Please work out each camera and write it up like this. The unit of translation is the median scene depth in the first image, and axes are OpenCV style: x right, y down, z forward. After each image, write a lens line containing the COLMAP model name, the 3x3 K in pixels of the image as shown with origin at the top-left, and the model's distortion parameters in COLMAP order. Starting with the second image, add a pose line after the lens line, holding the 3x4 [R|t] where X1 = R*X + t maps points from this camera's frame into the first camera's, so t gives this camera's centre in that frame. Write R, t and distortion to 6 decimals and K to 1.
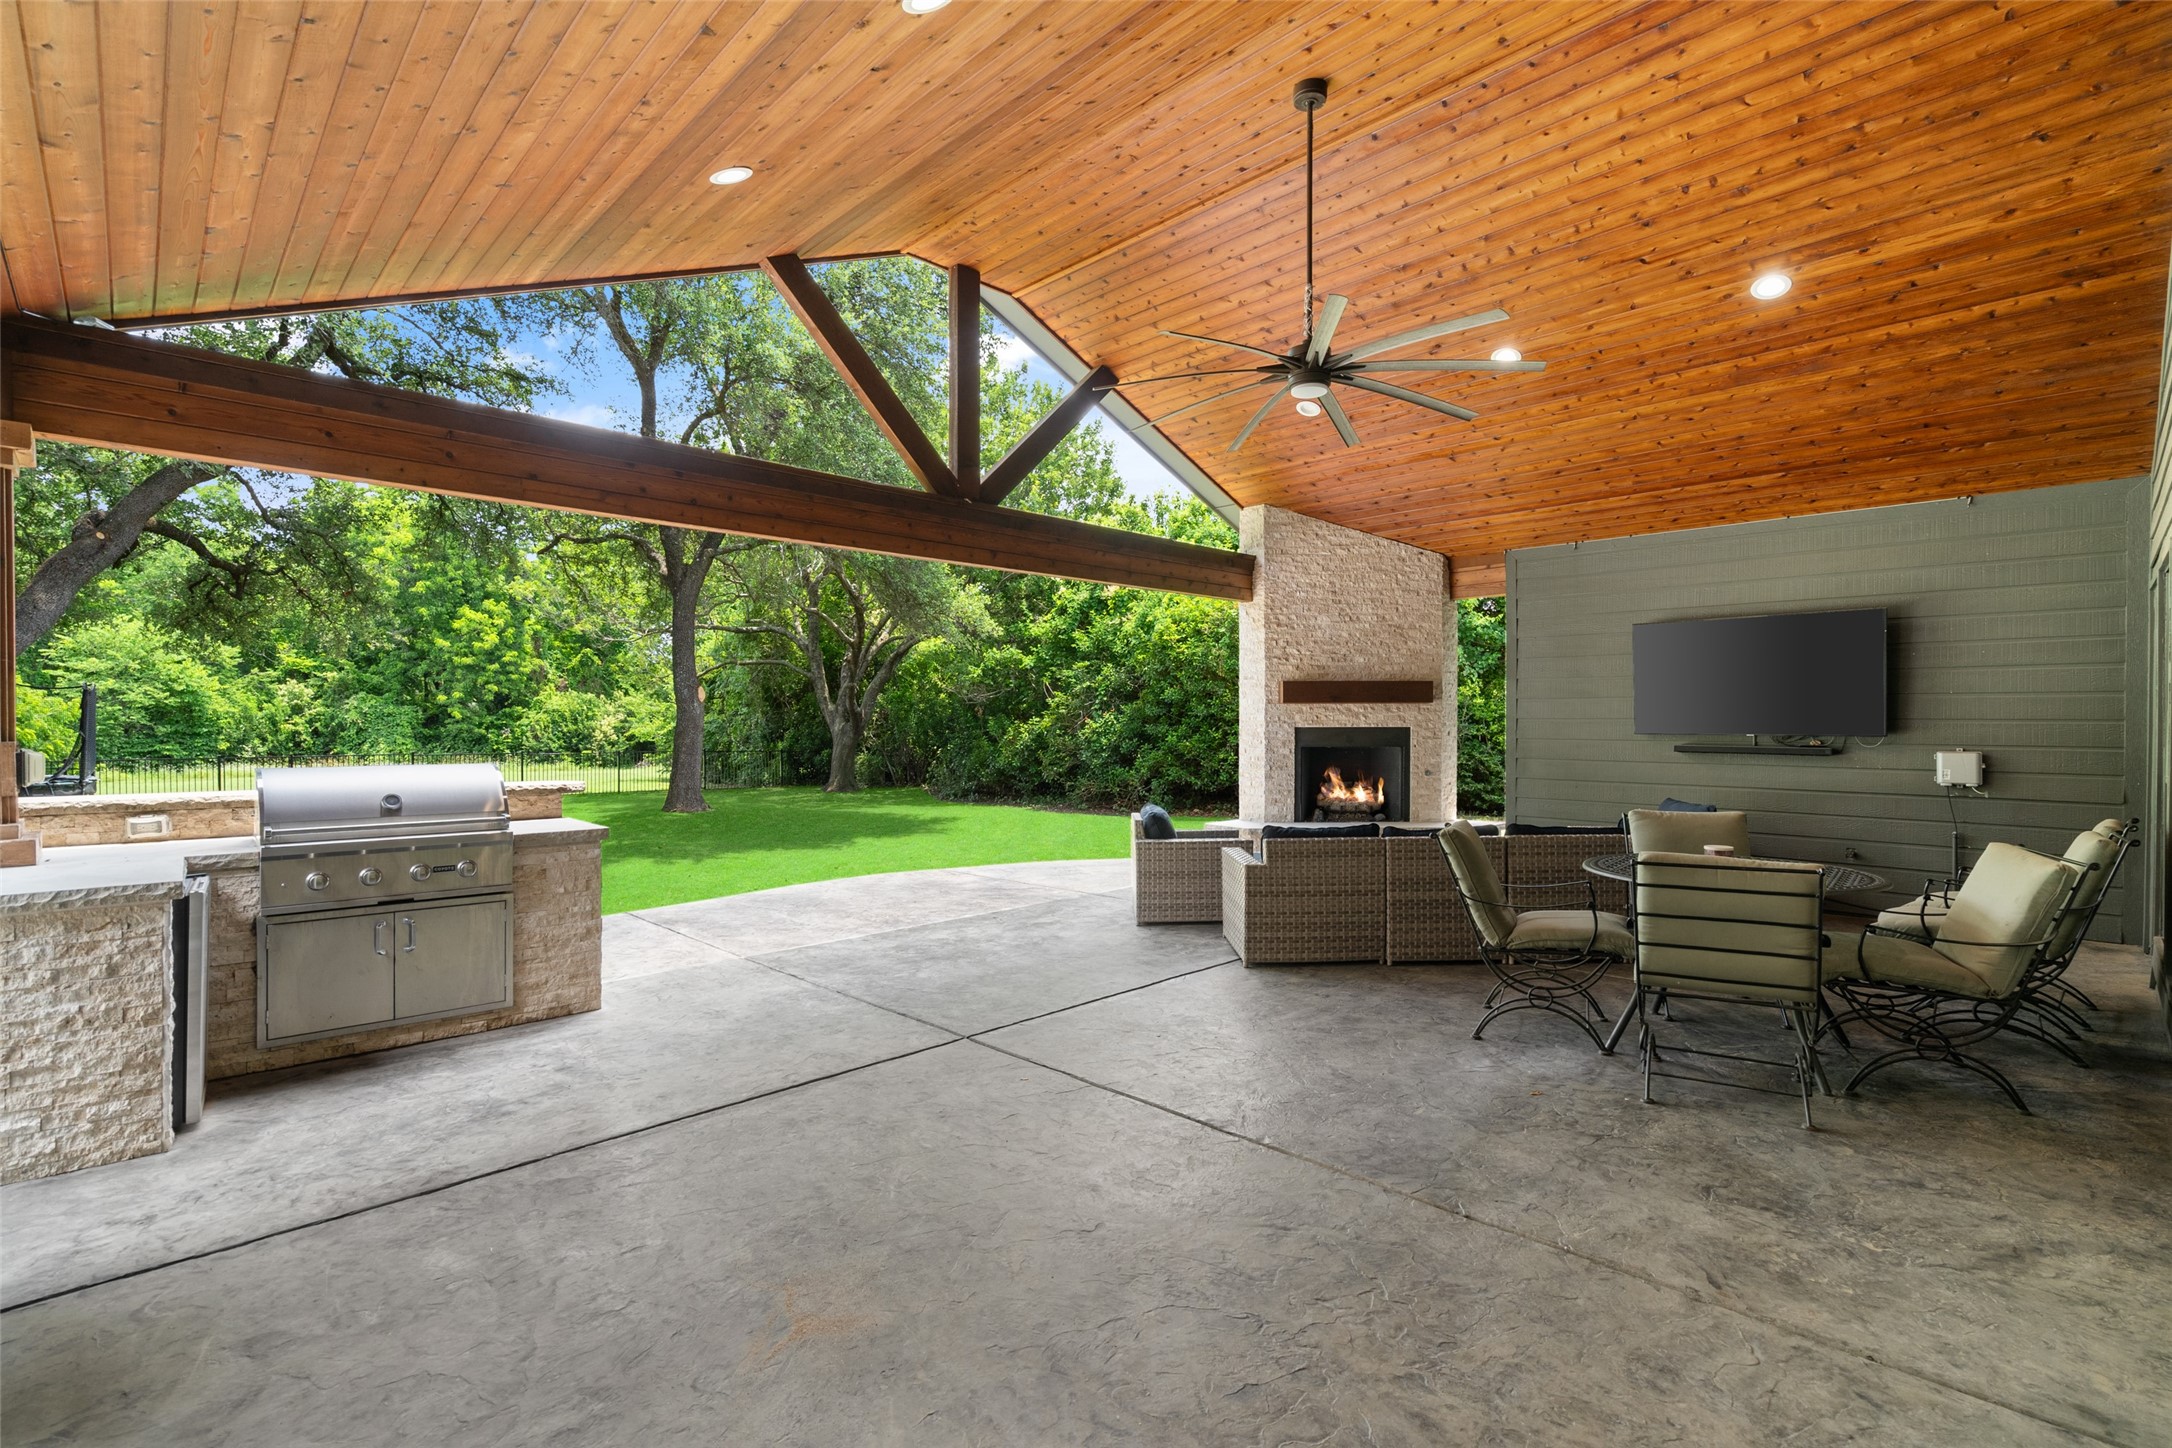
lens RADIAL K [[993.8, 0, 1091.3], [0, 993.8, 730.2], [0, 0, 1]] dist [0.004232, 0.000724]
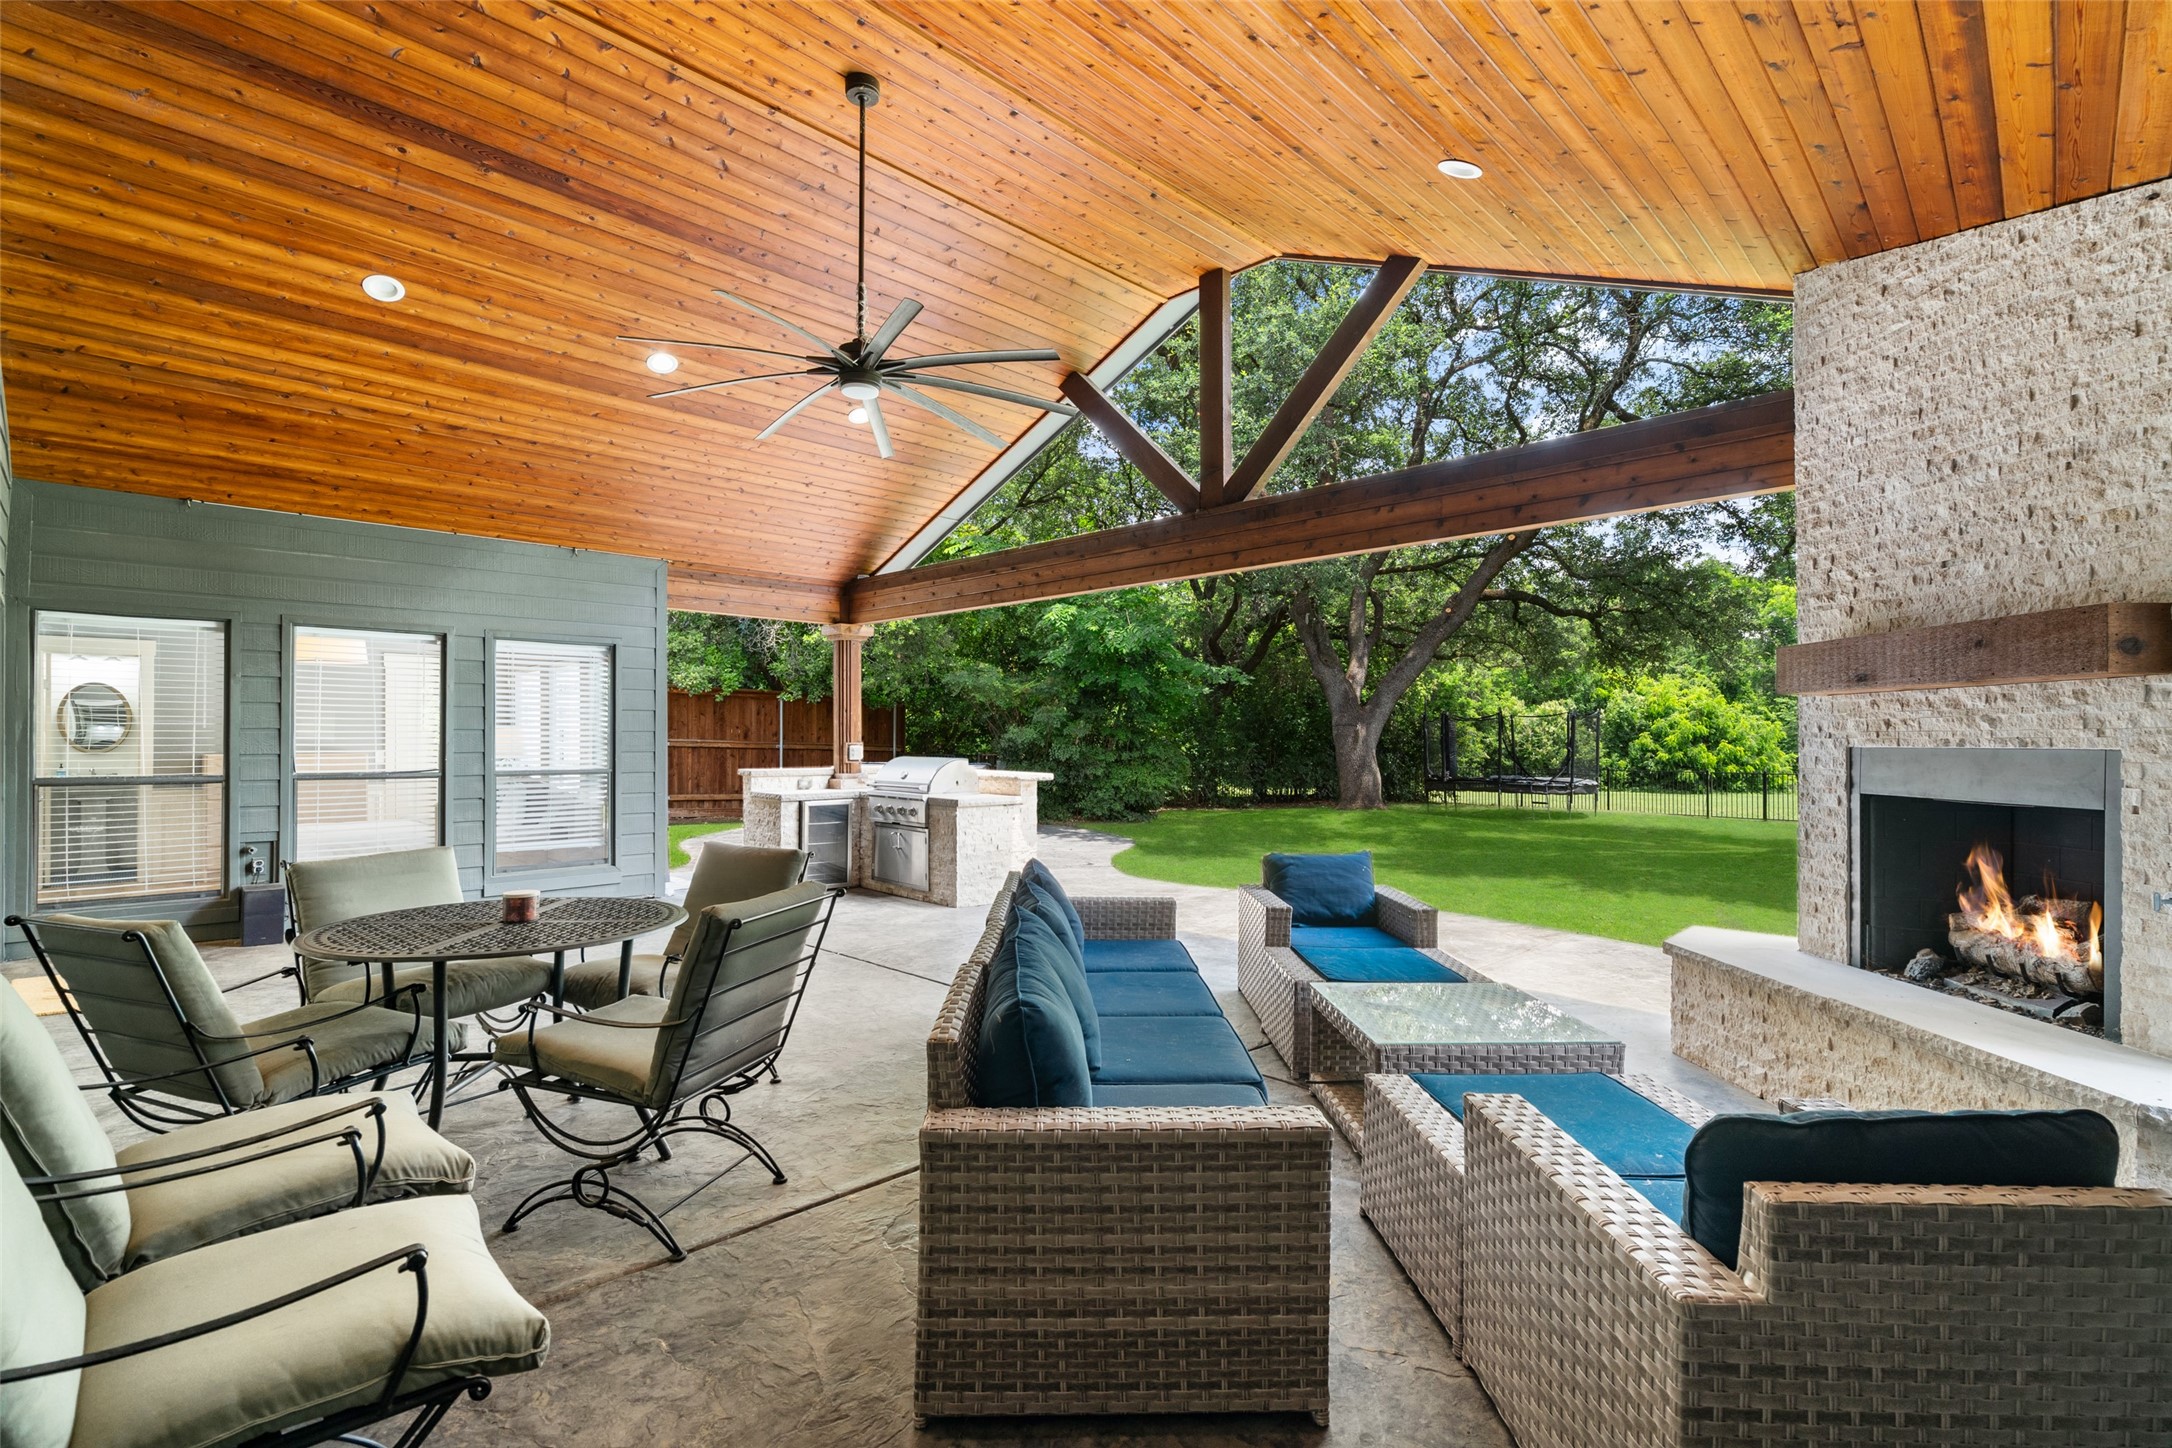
lens RADIAL K [[993.8, 0, 1091.3], [0, 993.8, 730.2], [0, 0, 1]] dist [0.004232, 0.000724]
pose [[0.045331, -0.009965, -0.998922, 0.629688], [0.000421, 0.999950, -0.009956, -0.006597], [0.998972, 0.000031, 0.045333, 0.648137]]
